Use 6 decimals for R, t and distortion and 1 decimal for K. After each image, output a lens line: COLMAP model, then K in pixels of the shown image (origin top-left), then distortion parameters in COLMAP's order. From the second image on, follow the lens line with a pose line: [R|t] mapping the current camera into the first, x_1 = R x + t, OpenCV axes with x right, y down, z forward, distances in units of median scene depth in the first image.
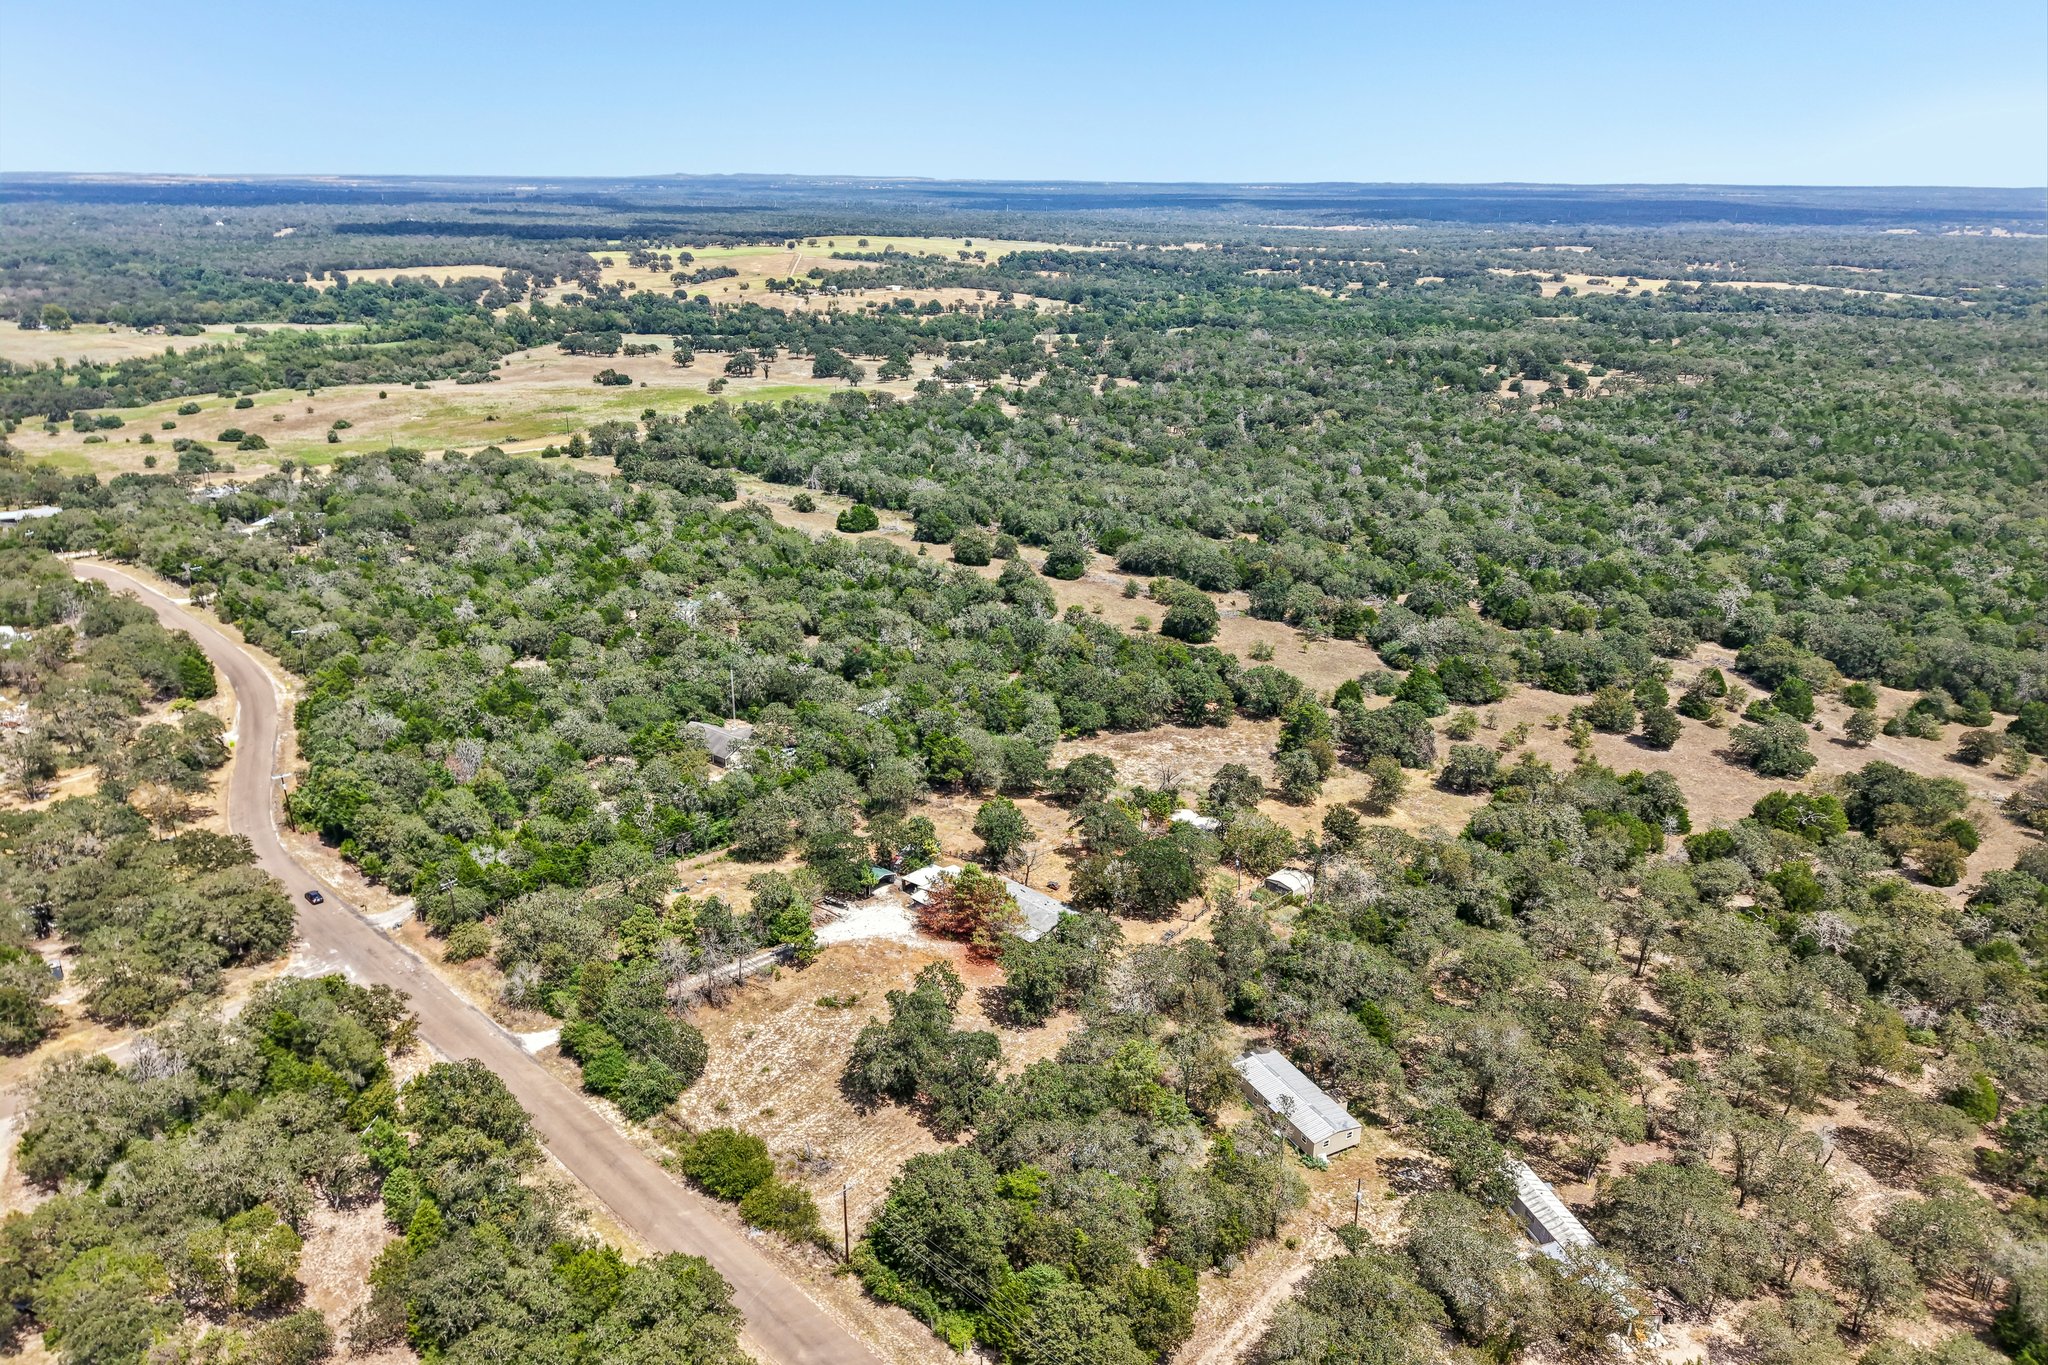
lens RADIAL K [[1370.6, 0, 1024.4], [0, 1370.6, 685.9], [0, 0, 1]] dist [0.017704, -0.023486]
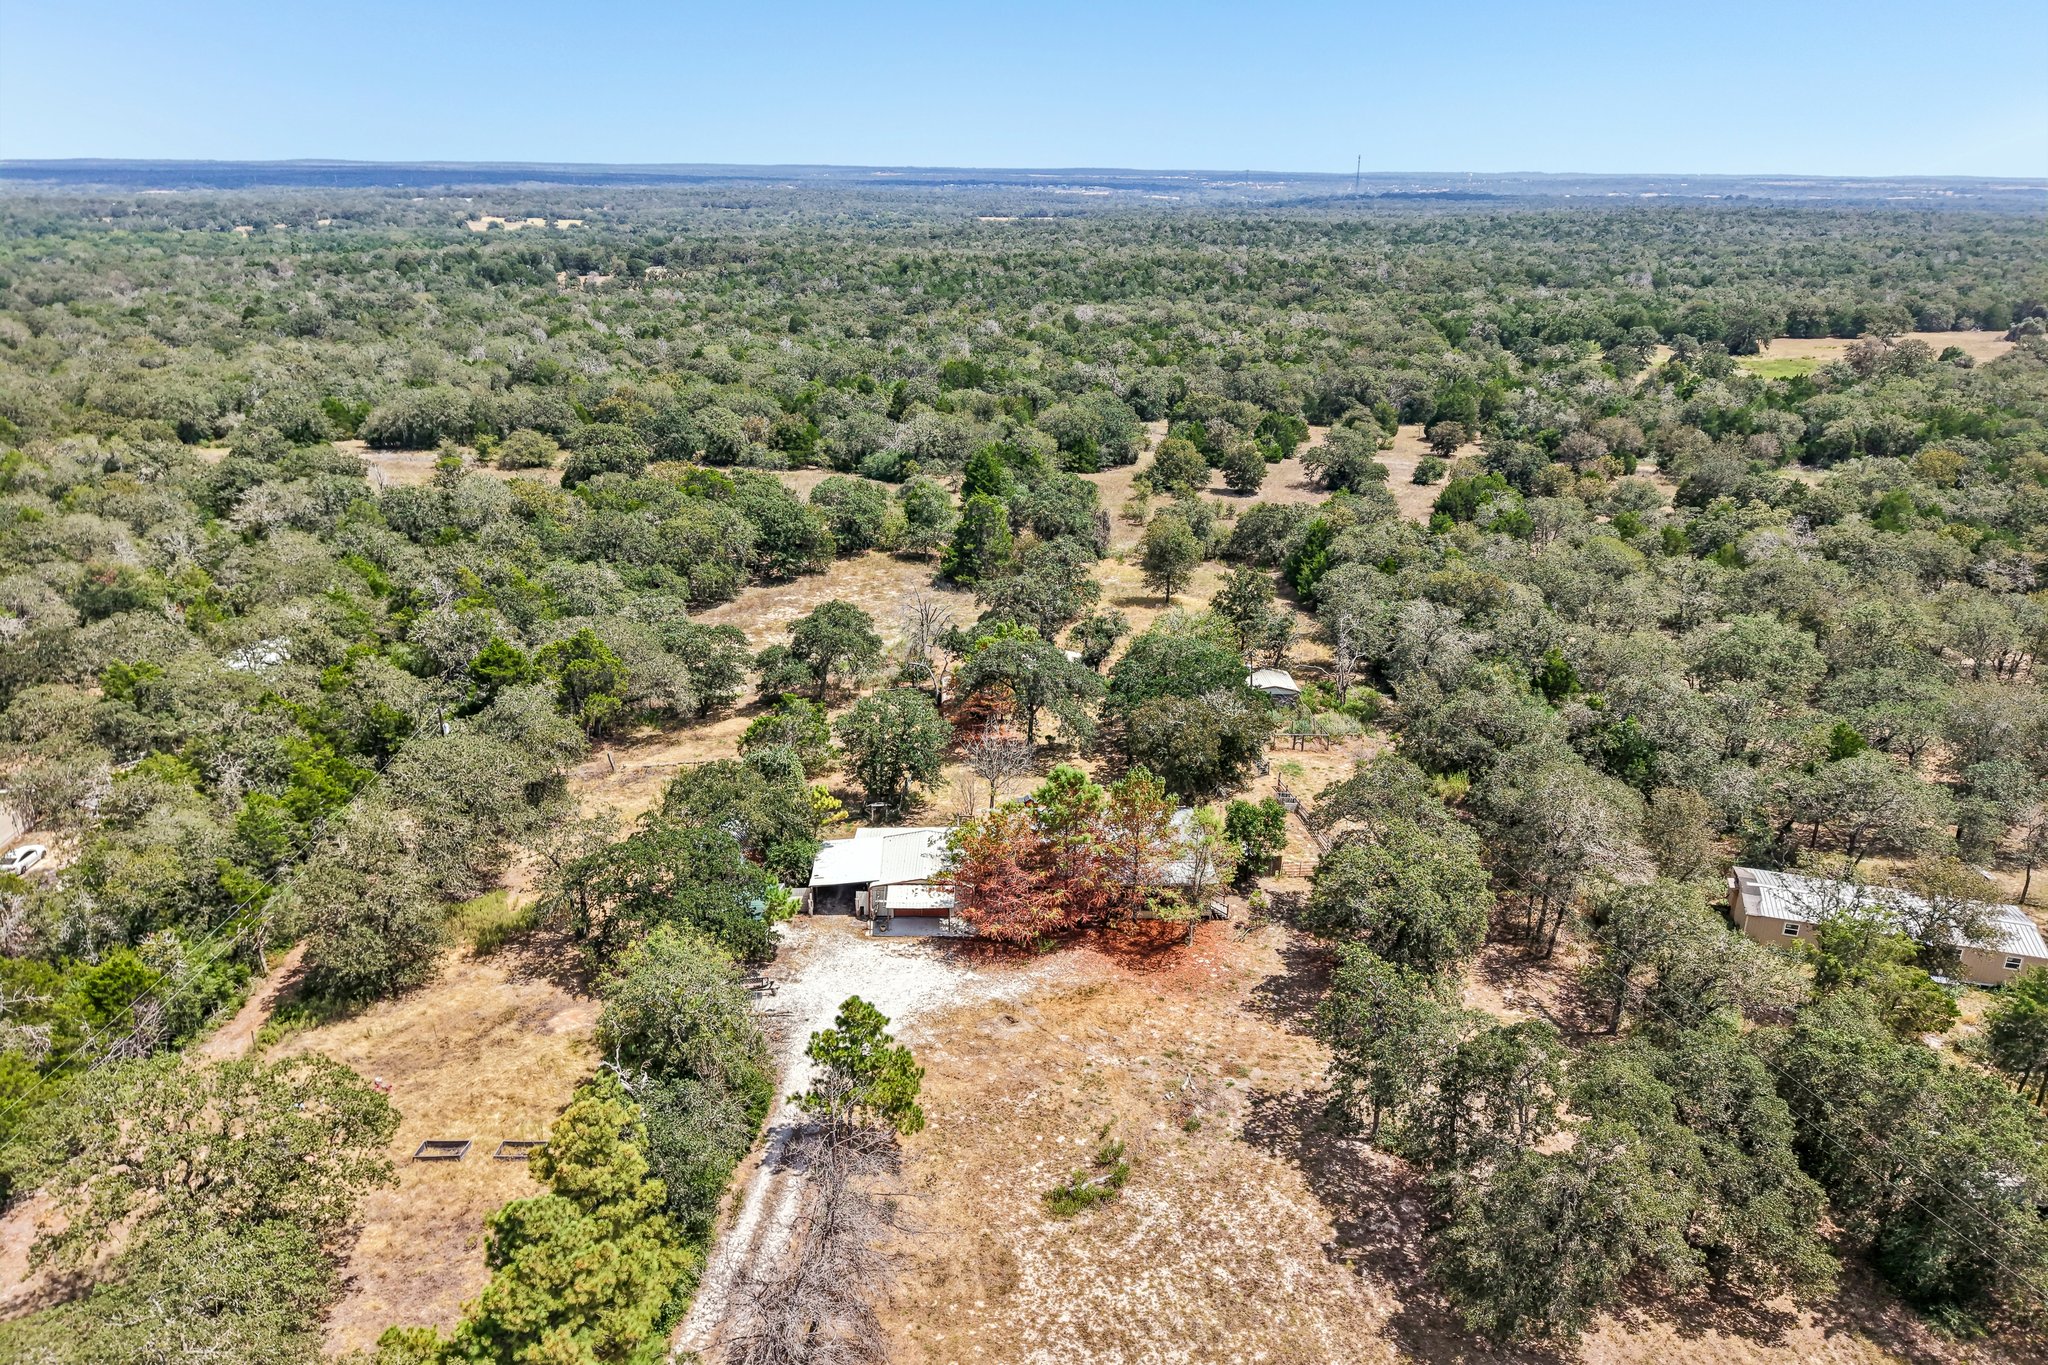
lens RADIAL K [[1370.6, 0, 1026.7], [0, 1370.6, 682.6], [0, 0, 1]] dist [0.017704, -0.023486]
pose [[0.708878, -0.244678, 0.661532, -0.234577], [0.240675, 0.965522, 0.099214, 0.040387], [-0.662999, 0.088883, 0.743325, 0.480064]]
